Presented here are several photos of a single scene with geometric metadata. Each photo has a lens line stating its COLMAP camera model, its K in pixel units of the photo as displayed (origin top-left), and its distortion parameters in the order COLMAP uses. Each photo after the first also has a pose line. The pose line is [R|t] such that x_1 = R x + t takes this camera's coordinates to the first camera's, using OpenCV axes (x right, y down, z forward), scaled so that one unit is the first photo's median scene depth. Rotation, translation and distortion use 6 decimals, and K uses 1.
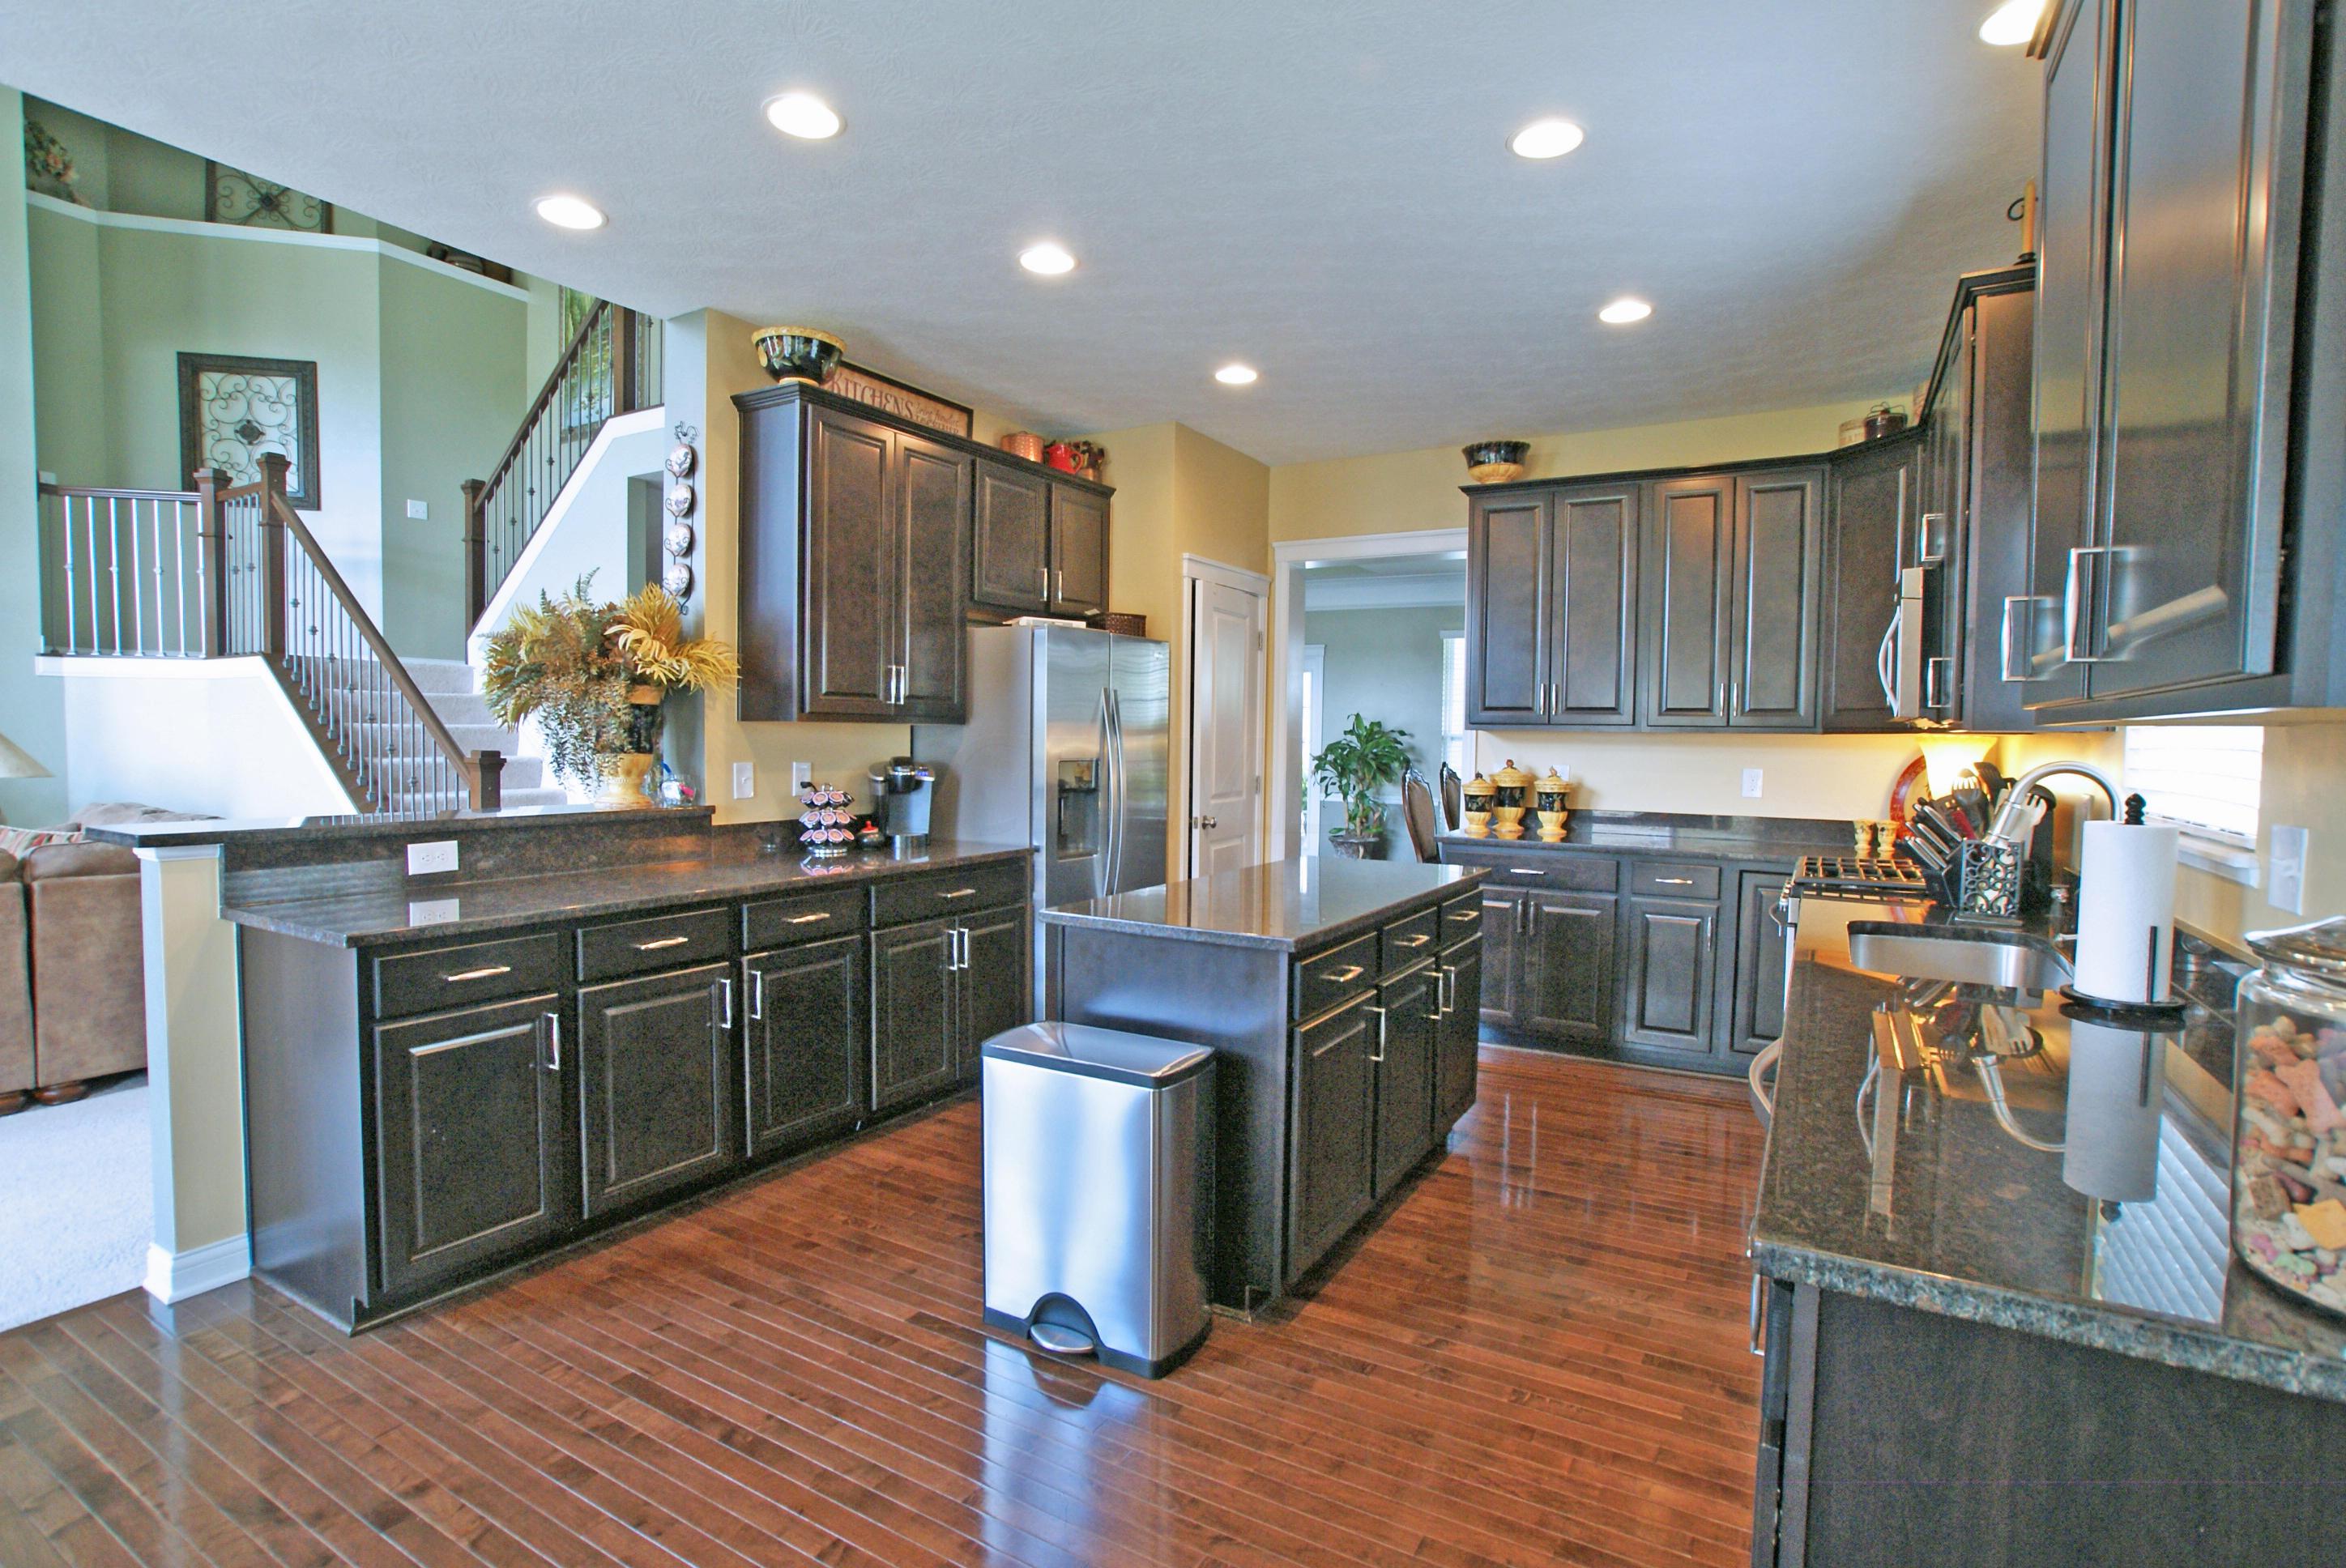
lens RADIAL K [[1131.8, 0, 1175.0], [0, 1131.8, 789.5], [0, 0, 1]] dist [-0.067498, 0.034208]
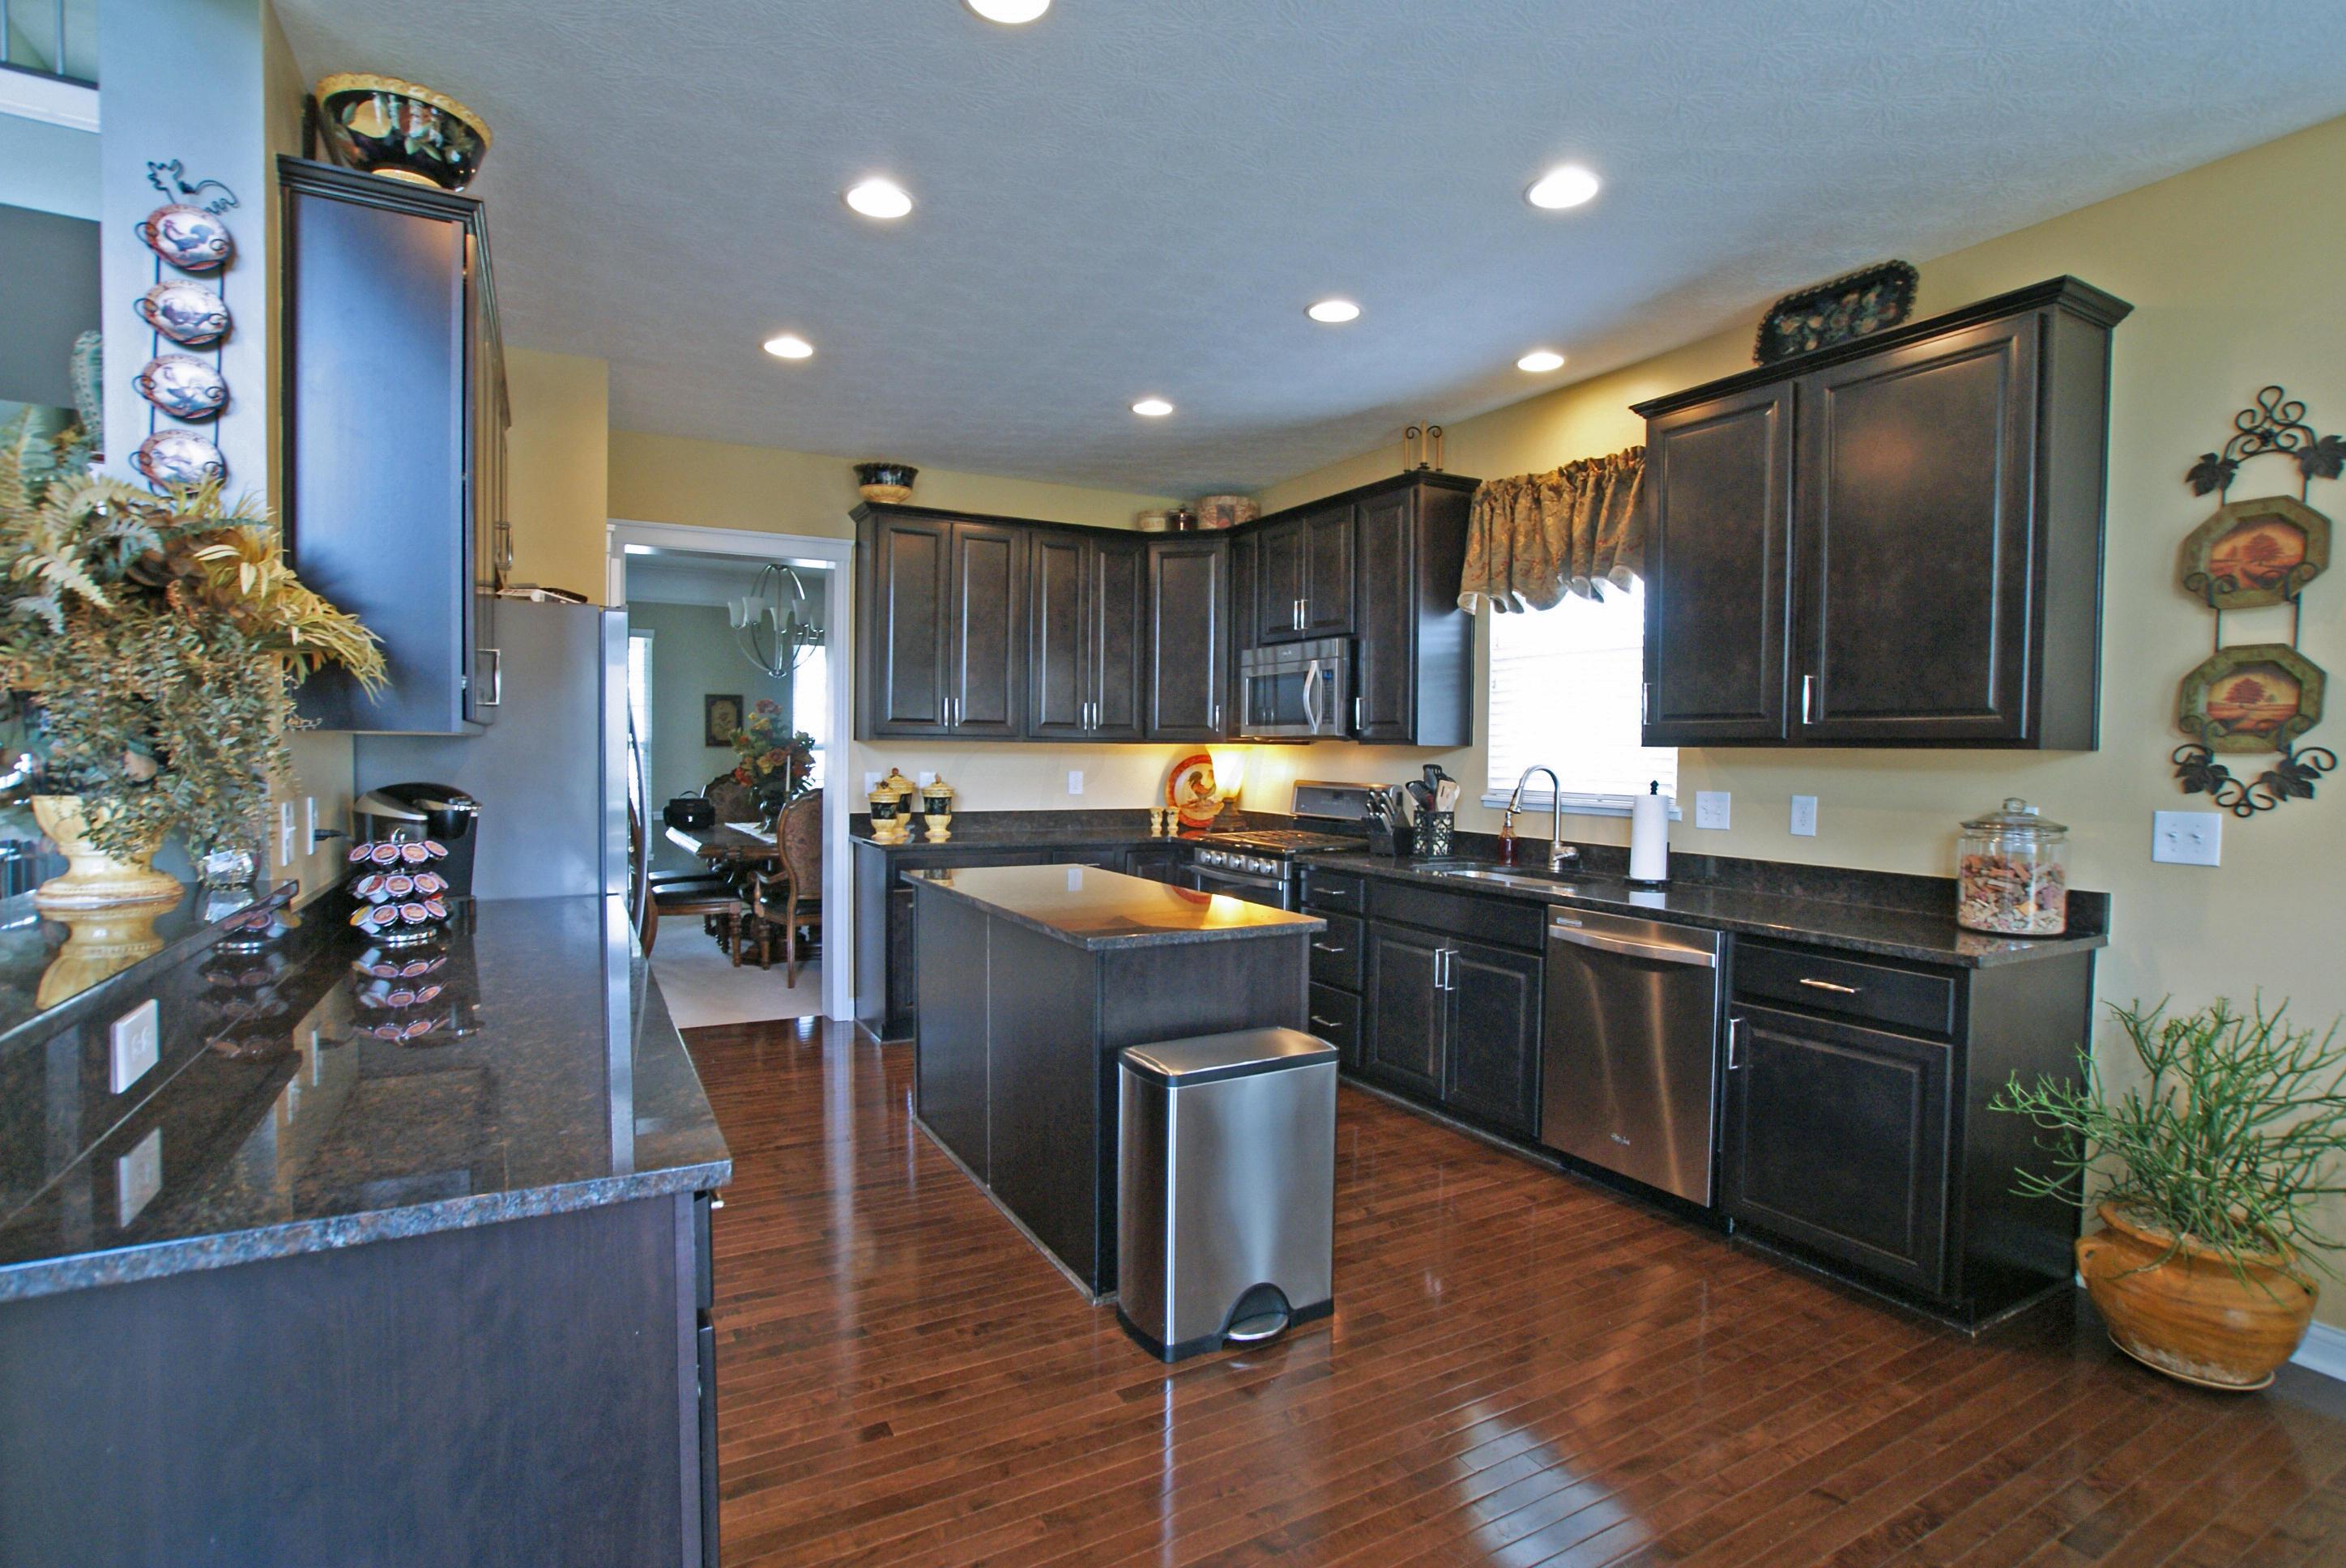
lens RADIAL K [[1131.8, 0, 1175.0], [0, 1131.8, 789.5], [0, 0, 1]] dist [-0.067498, 0.034208]
pose [[0.504050, -0.036710, 0.862894, -0.476485], [0.036774, 0.999102, 0.021024, -0.019026], [-0.862891, 0.021135, 0.504948, 0.241047]]
